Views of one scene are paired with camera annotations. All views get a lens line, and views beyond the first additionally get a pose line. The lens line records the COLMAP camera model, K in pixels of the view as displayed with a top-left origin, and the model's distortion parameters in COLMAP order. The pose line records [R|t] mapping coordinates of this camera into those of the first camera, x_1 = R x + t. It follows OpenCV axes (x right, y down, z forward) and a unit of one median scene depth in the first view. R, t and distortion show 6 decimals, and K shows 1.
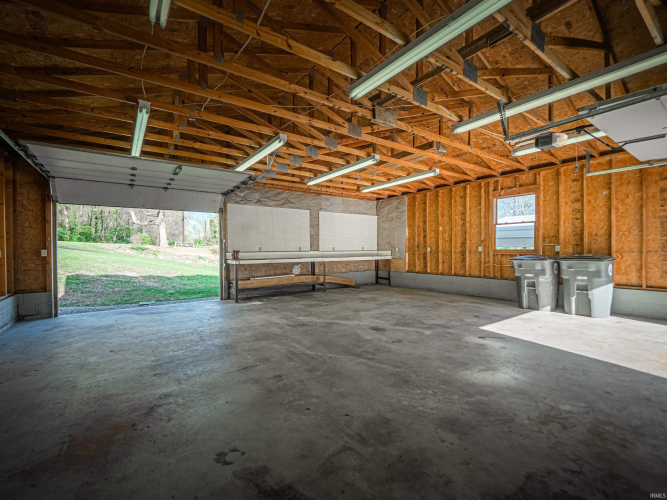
lens RADIAL K [[300.2, 0, 333.5], [0, 300.2, 250.0], [0, 0, 1]] dist [0.001143, 0.000460]
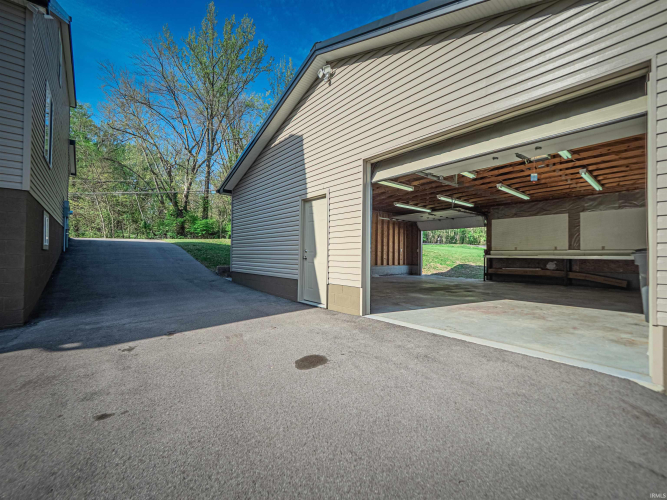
lens RADIAL K [[285.6, 0, 331.4], [0, 285.6, 249.8], [0, 0, 1]] dist [-0.001573, -0.000213]
pose [[0.076786, -0.008138, -0.997014, 0.999378], [-0.010203, 0.999908, -0.008947, 0.024307], [0.996995, 0.010859, 0.076696, 0.038530]]
